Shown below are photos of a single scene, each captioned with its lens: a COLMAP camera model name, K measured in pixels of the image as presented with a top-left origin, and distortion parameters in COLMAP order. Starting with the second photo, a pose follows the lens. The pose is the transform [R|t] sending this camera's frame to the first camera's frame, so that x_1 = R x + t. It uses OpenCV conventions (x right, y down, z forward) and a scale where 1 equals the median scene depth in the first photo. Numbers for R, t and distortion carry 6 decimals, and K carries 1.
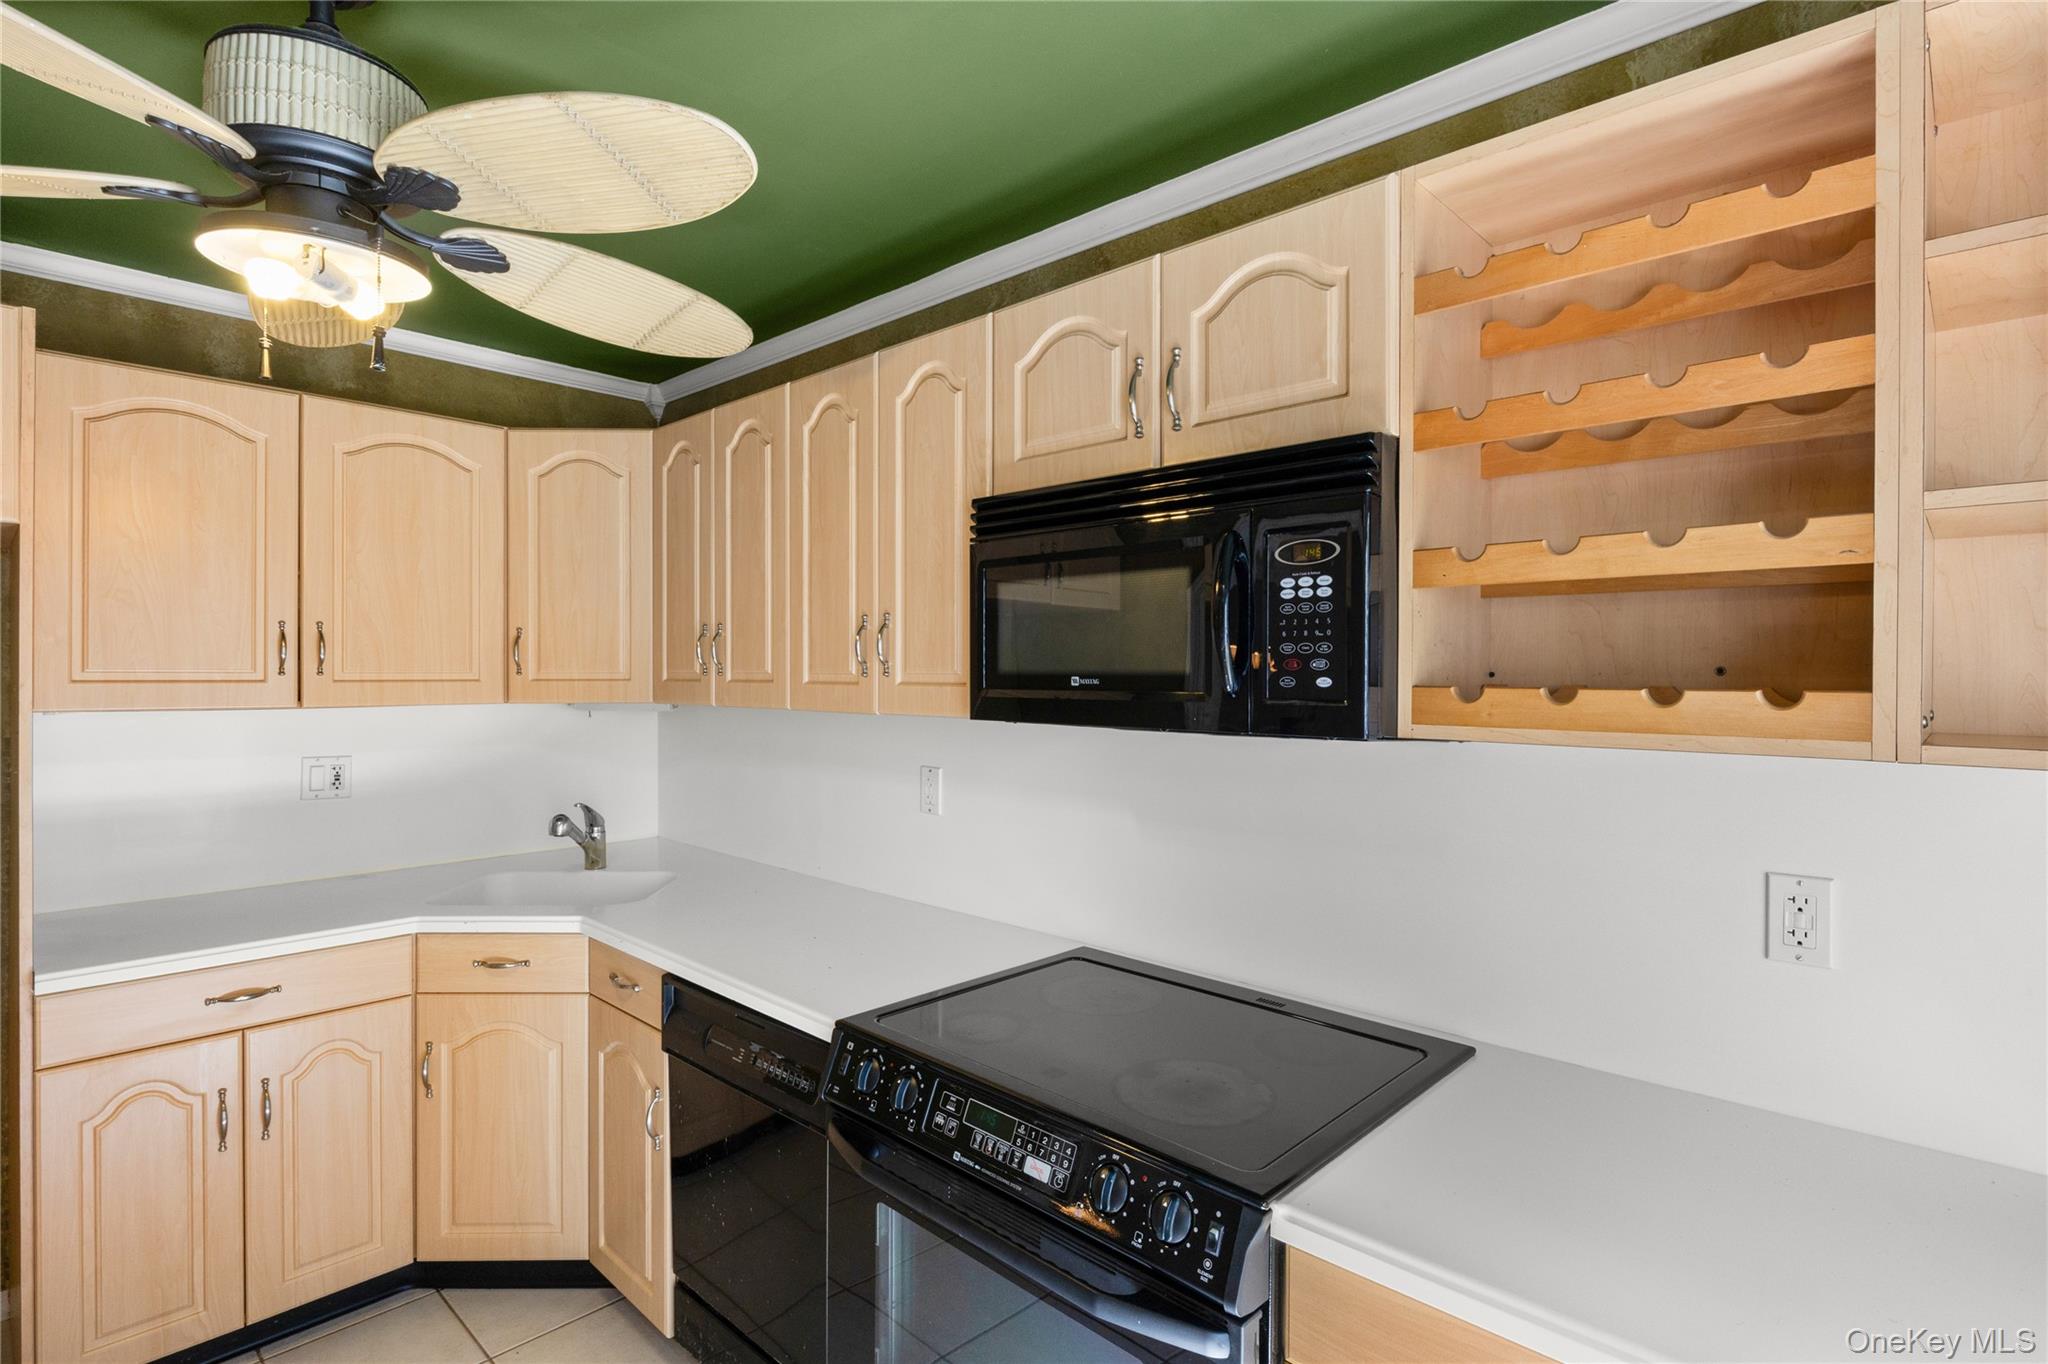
lens RADIAL K [[1018.3, 0, 1026.2], [0, 1018.3, 666.1], [0, 0, 1]] dist [0.072730, 0.000028]
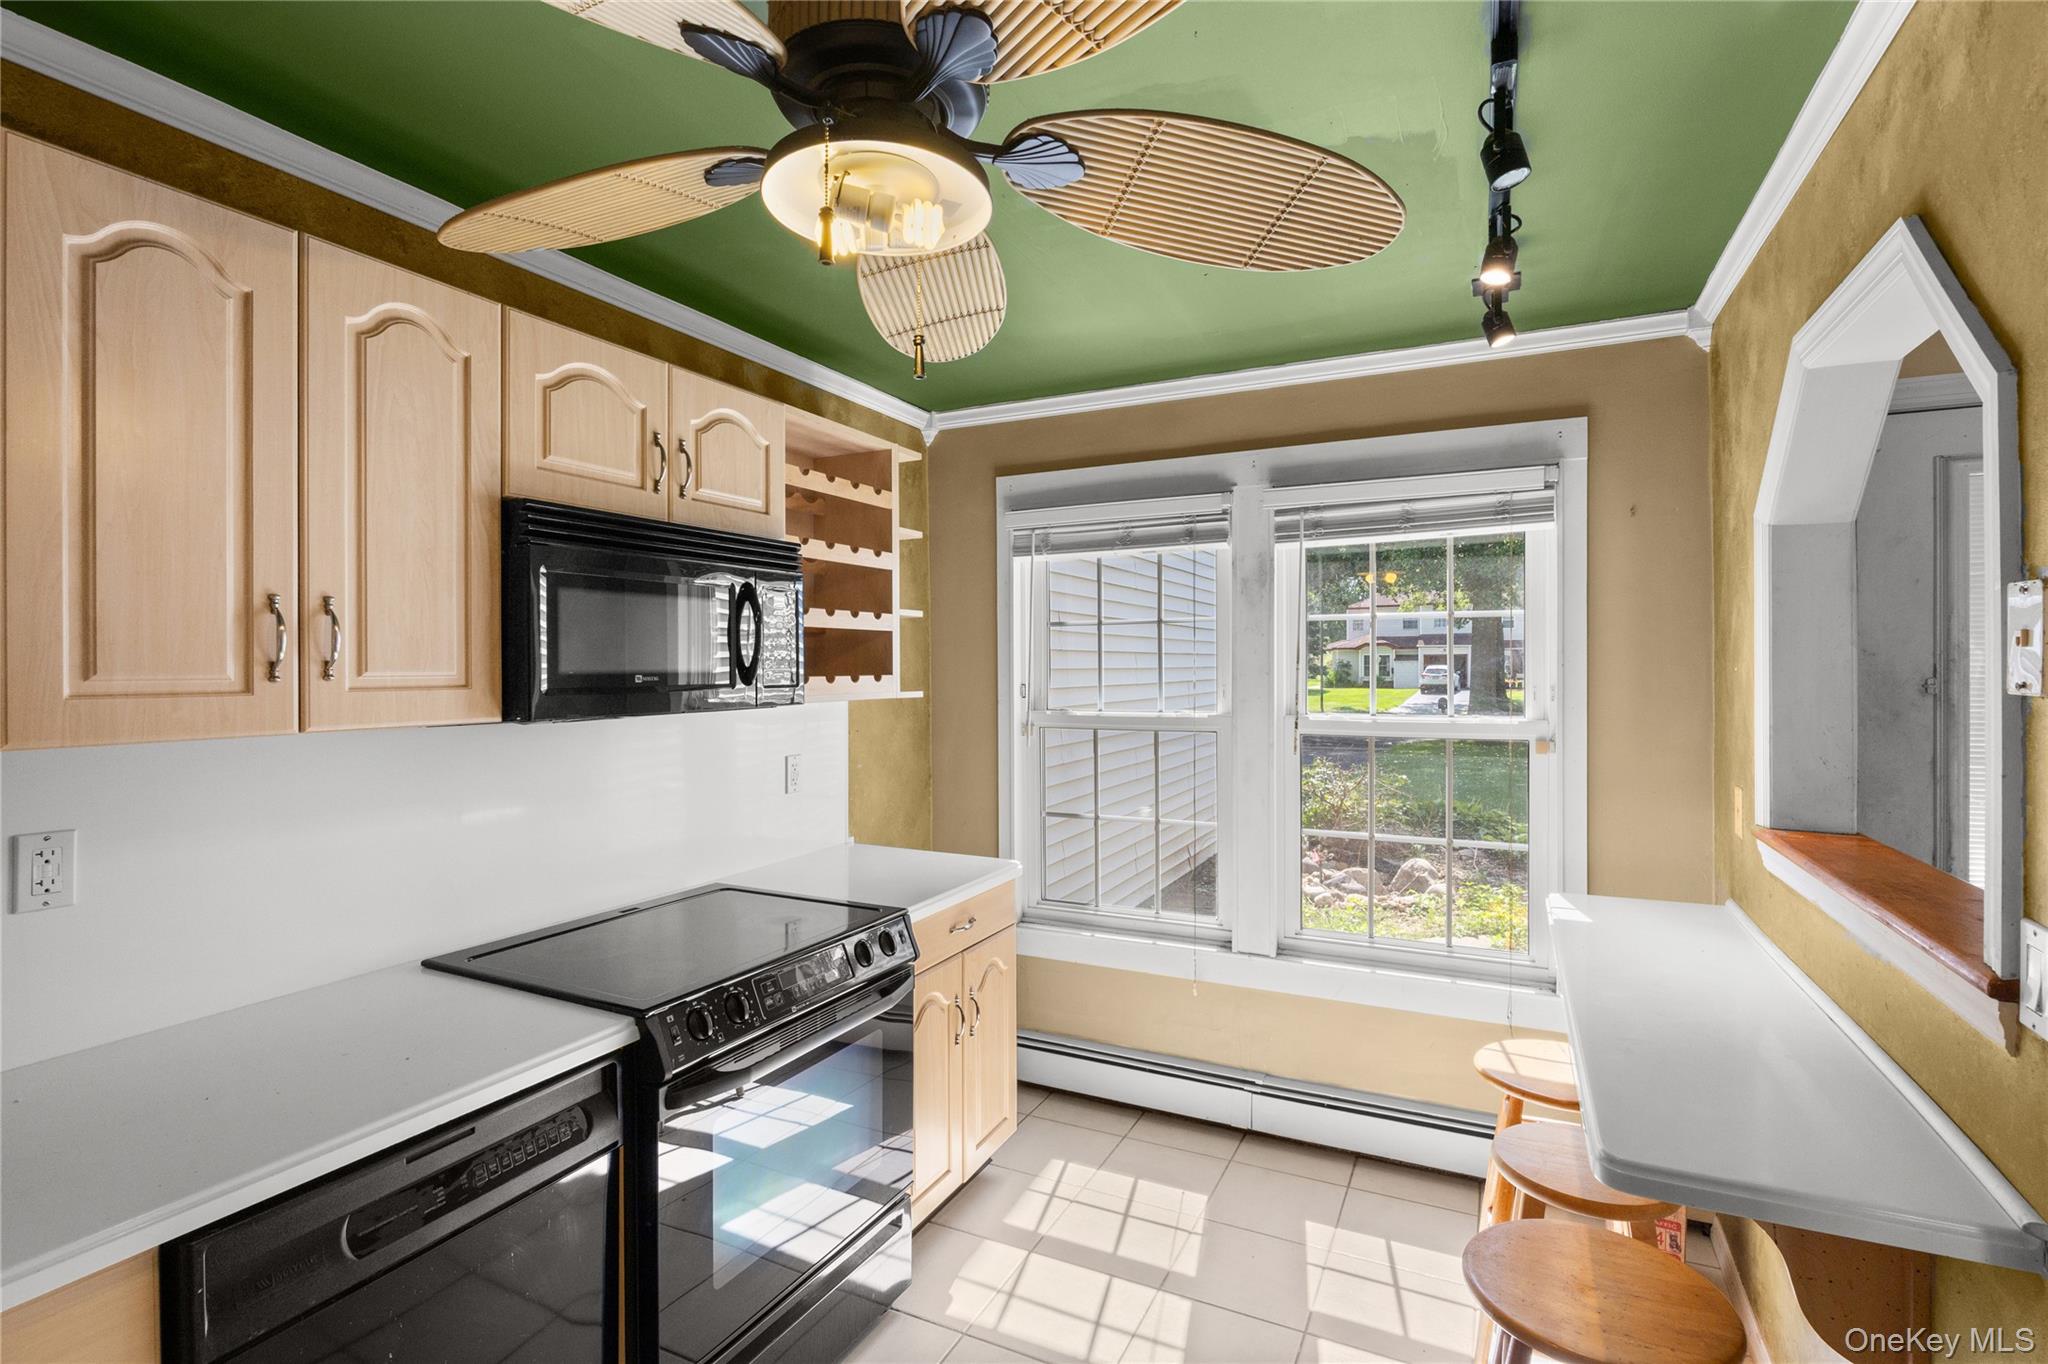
lens RADIAL K [[947.4, 0, 1021.5], [0, 947.4, 667.5], [0, 0, 1]] dist [-0.015783, -0.000217]
pose [[-0.283032, 0.001648, 0.959109, -1.156588], [0.003644, 0.999993, -0.000643, 0.003587], [-0.959104, 0.003313, -0.283036, 0.876694]]
